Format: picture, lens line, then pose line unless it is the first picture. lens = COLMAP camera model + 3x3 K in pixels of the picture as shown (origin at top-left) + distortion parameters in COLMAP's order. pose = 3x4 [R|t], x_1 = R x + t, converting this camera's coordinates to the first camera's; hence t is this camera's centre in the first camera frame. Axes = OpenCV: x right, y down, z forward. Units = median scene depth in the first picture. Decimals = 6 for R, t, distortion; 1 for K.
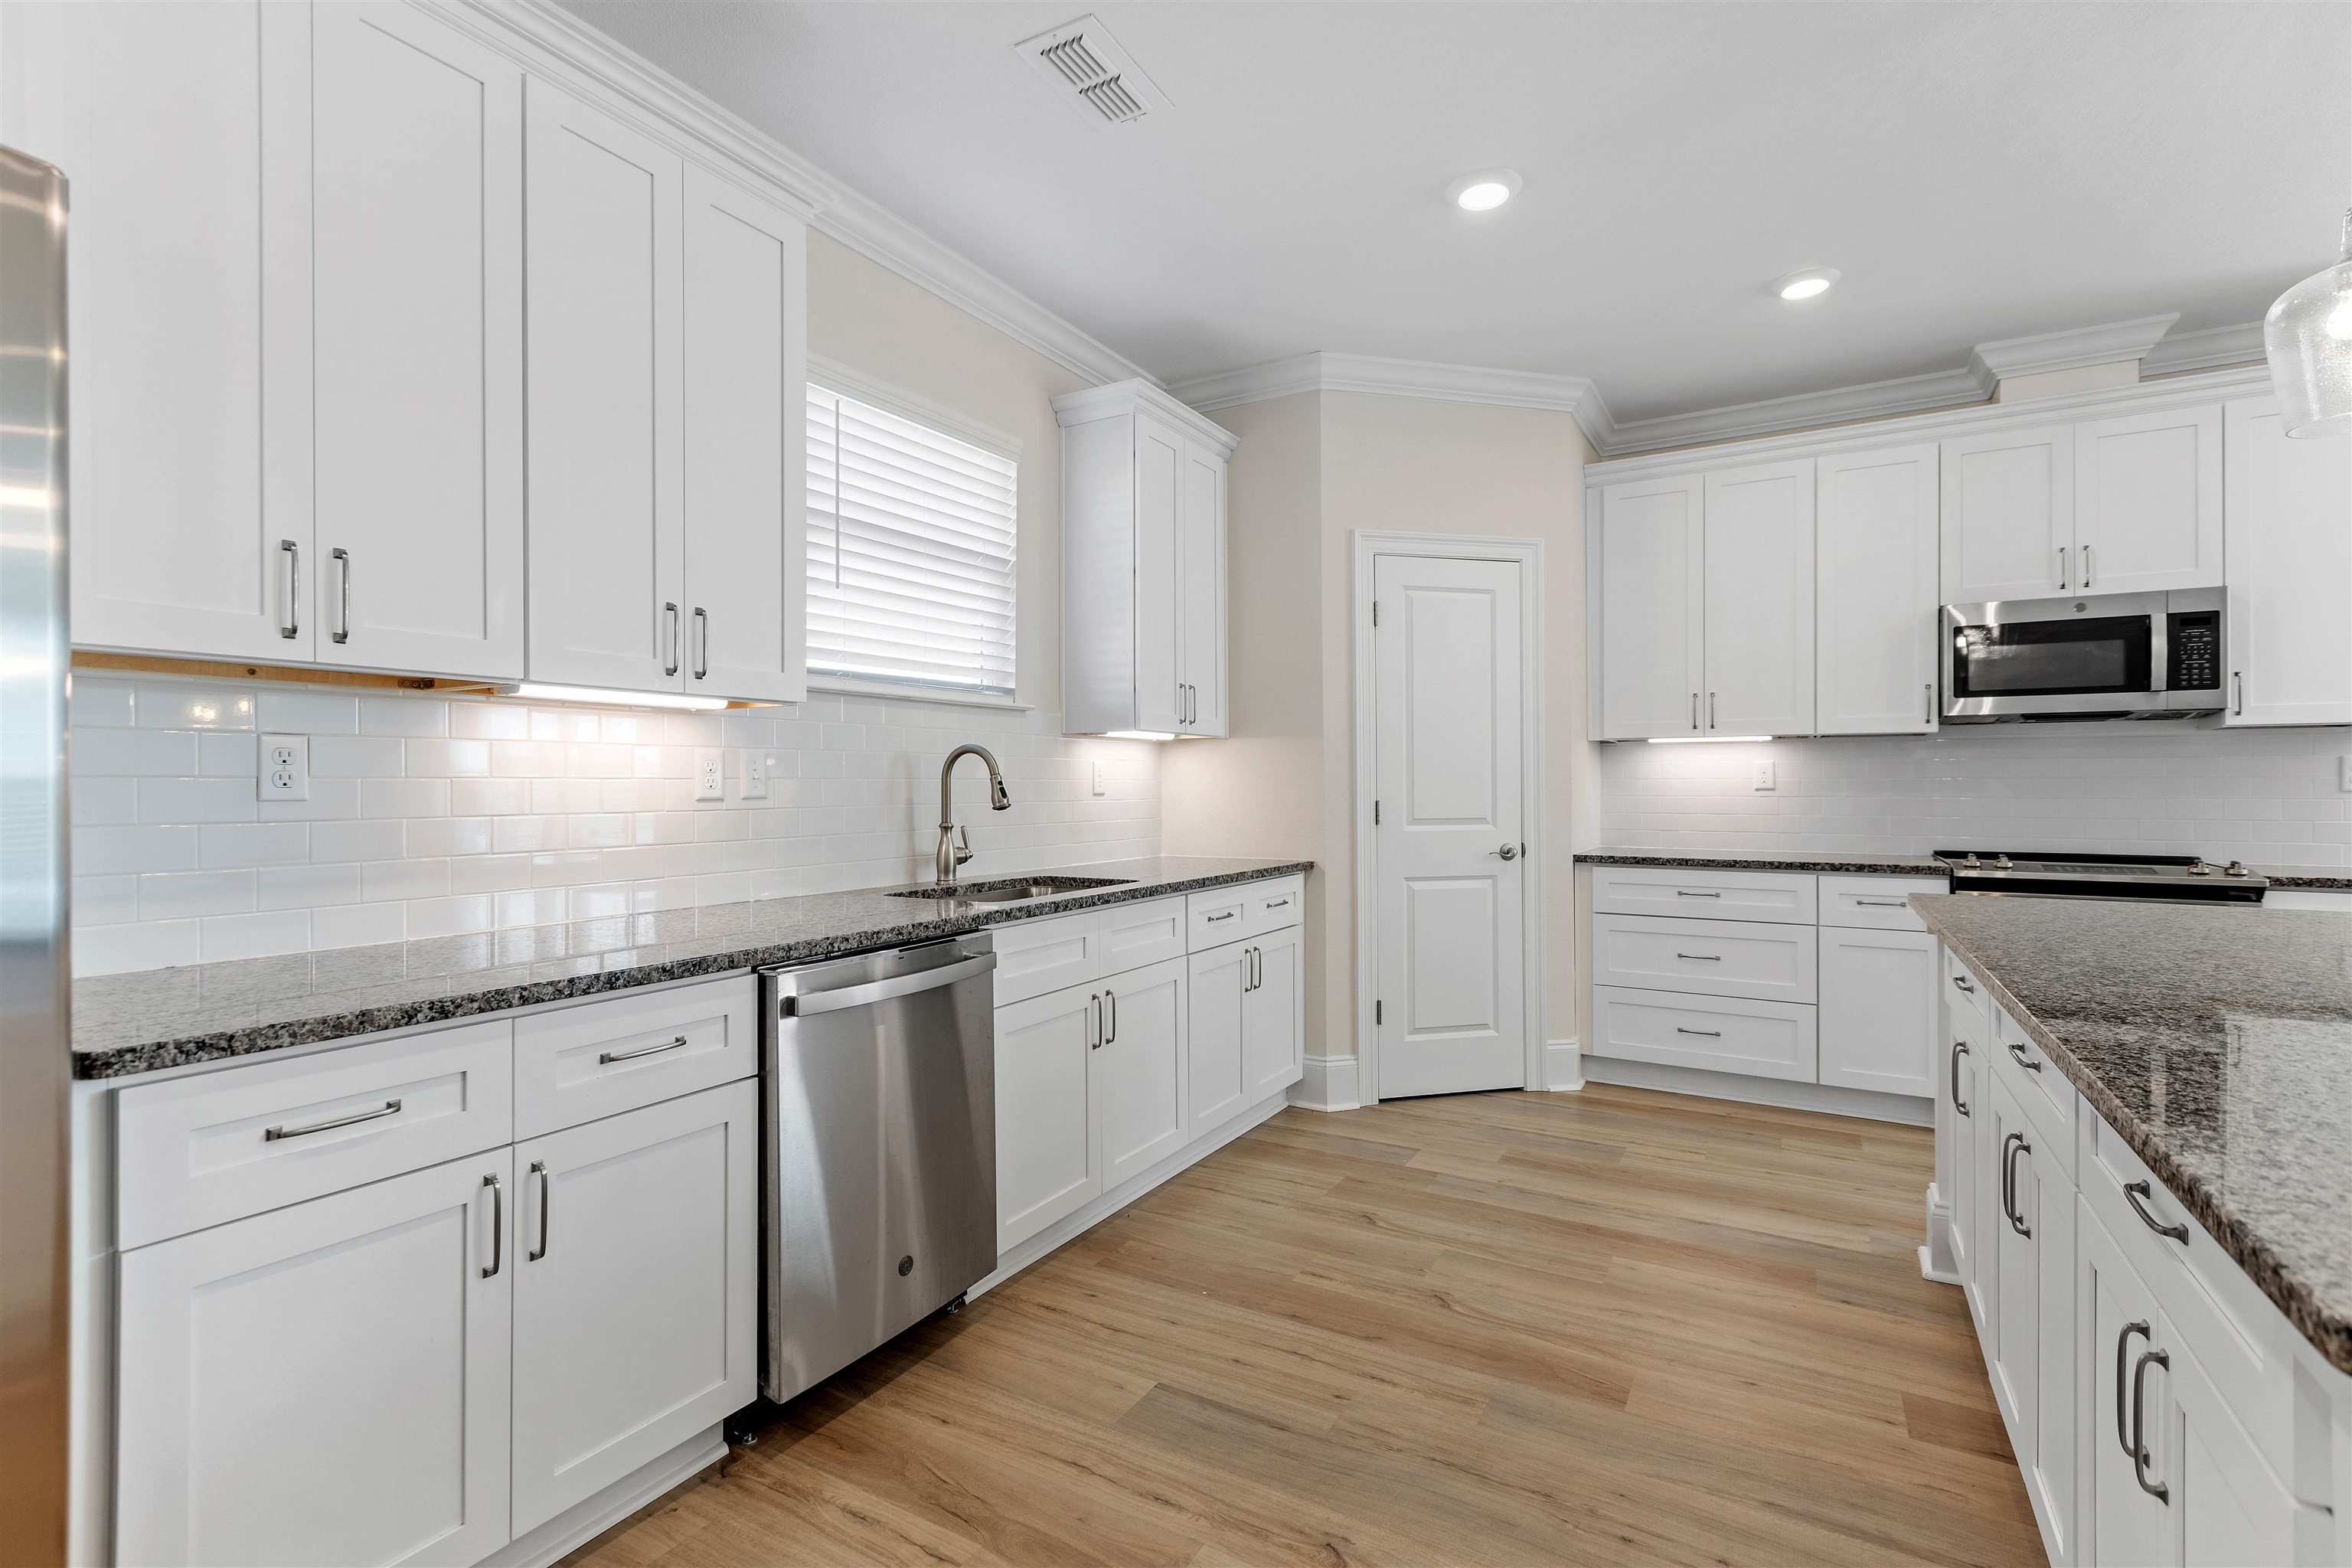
lens RADIAL K [[1076.9, 0, 1176.0], [0, 1076.9, 784.0], [0, 0, 1]] dist [0.000282, -0.000033]
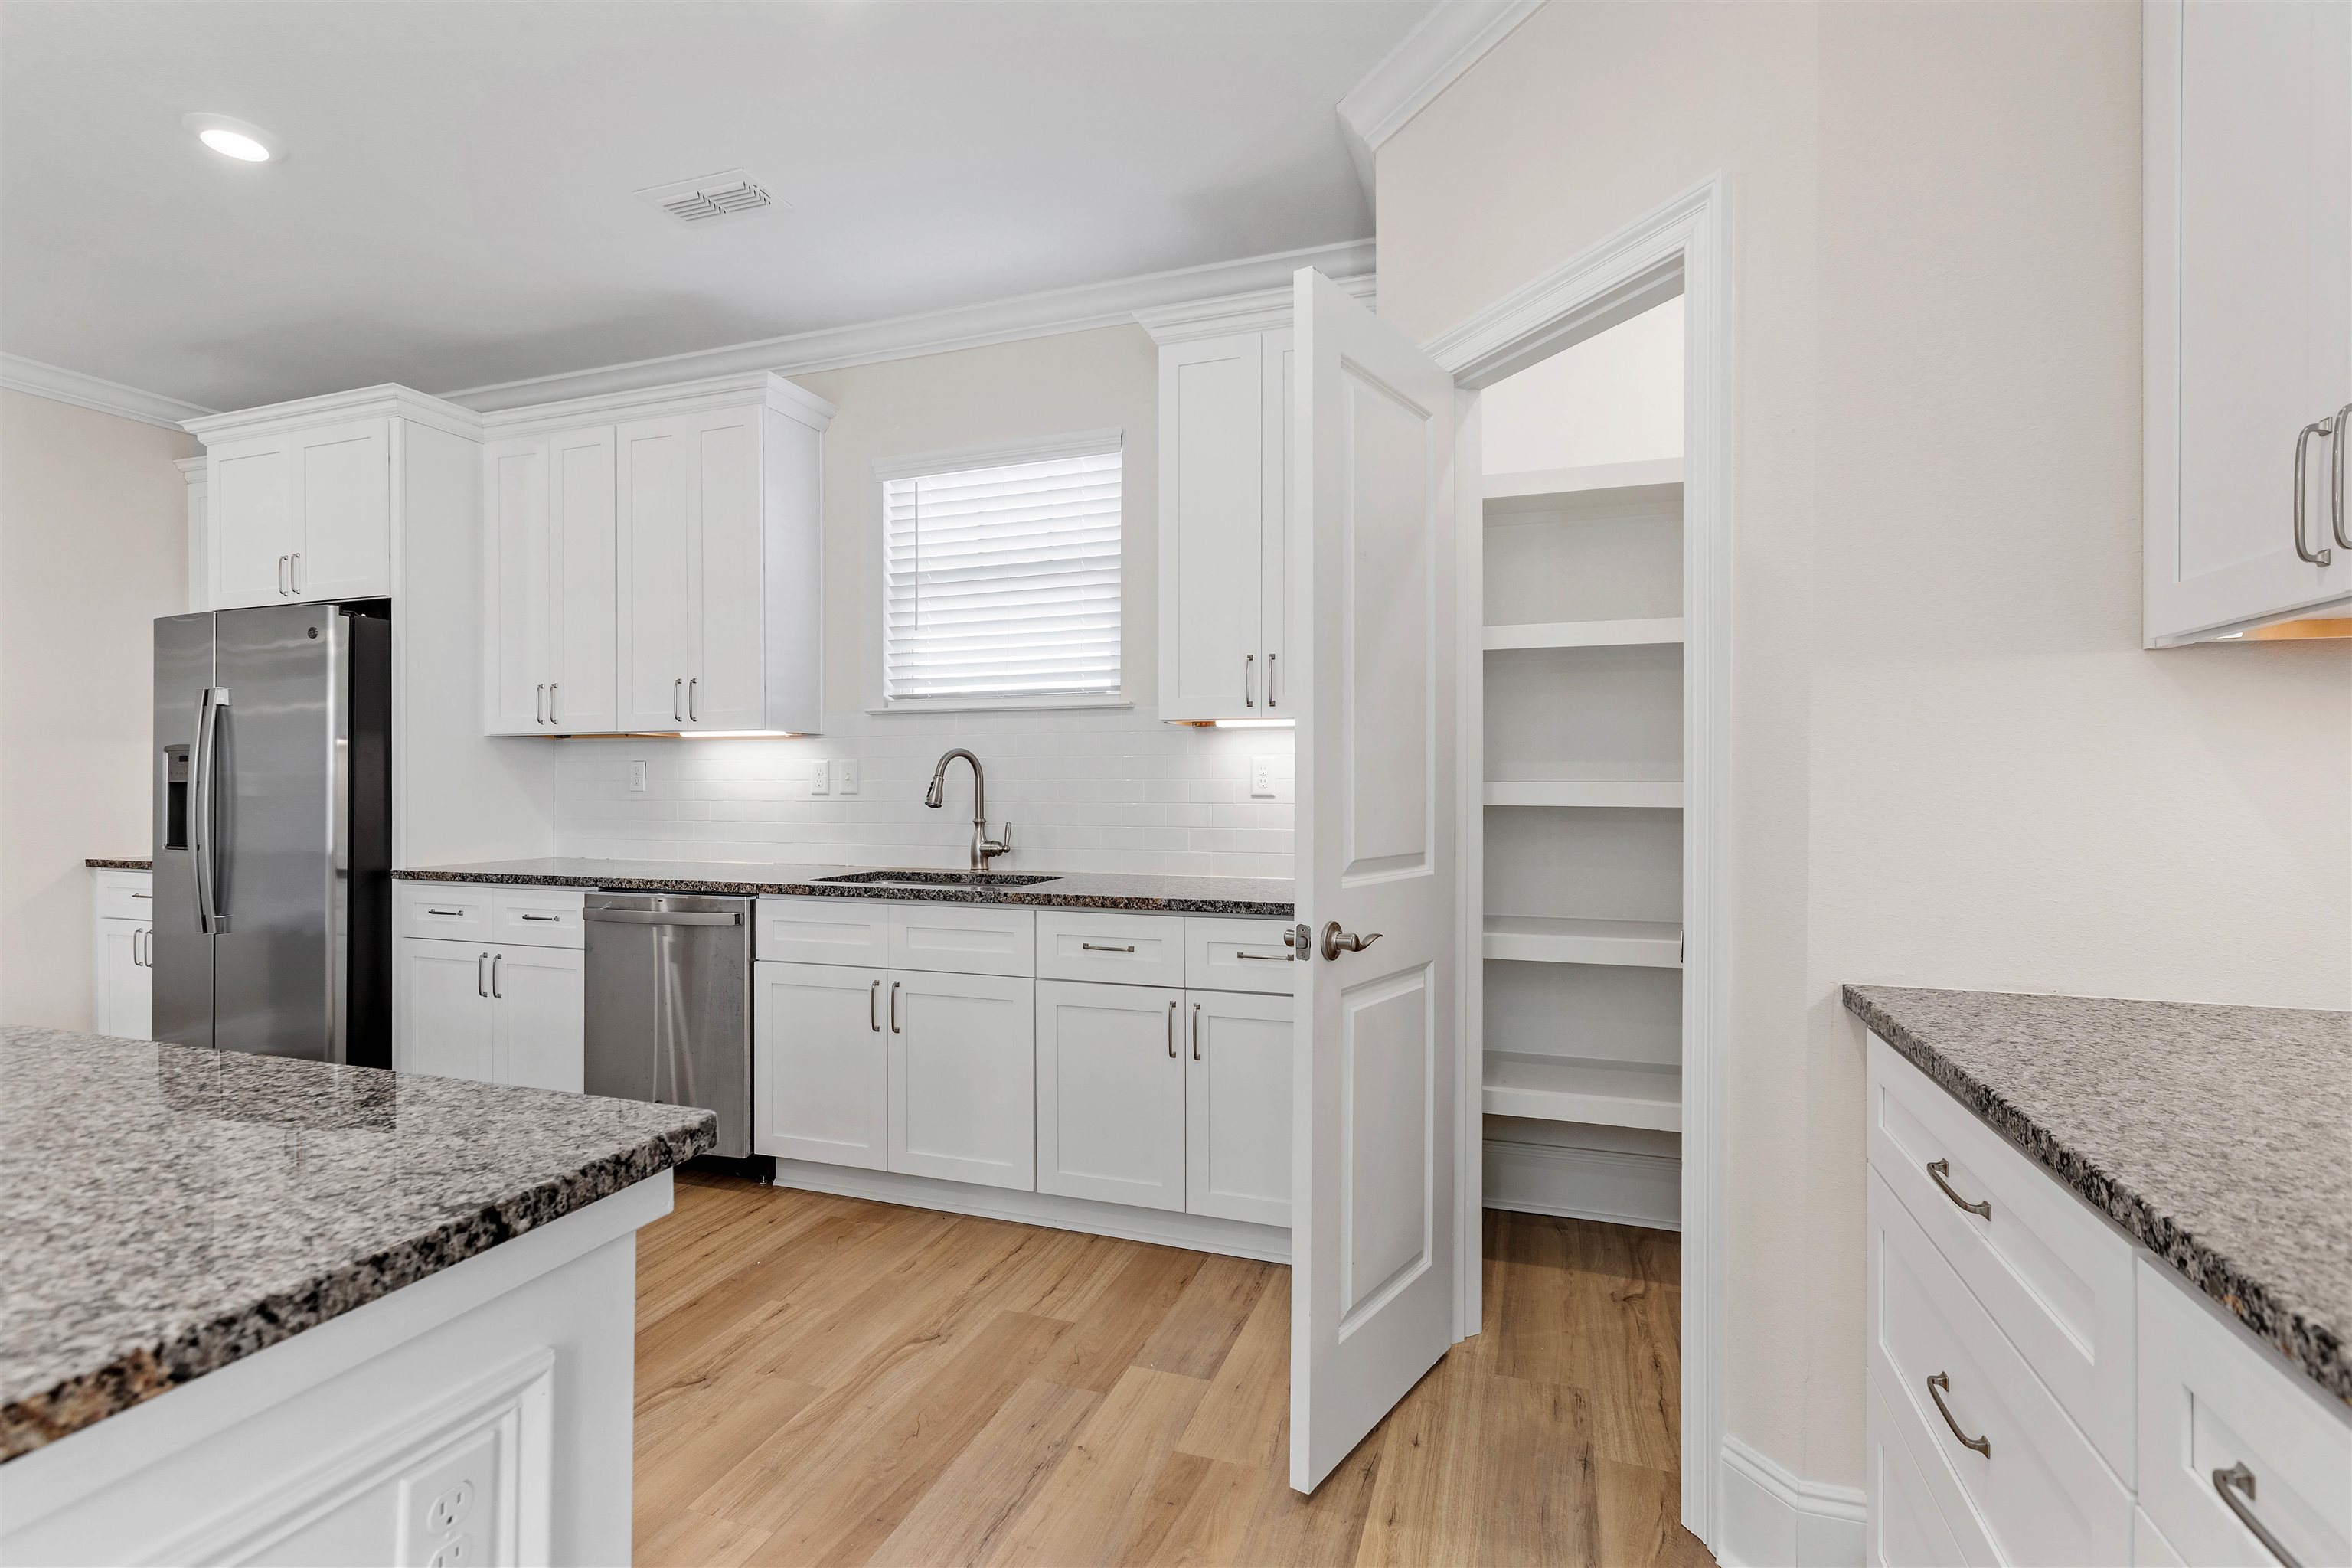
lens RADIAL K [[1085.0, 0, 1176.0], [0, 1085.0, 784.0], [0, 0, 1]] dist [-0.041307, -0.000091]
pose [[0.199186, 0.002500, -0.979958, 0.944443], [0.002088, 0.999993, 0.002976, -0.002516], [0.979959, -0.002639, 0.199180, 0.987551]]
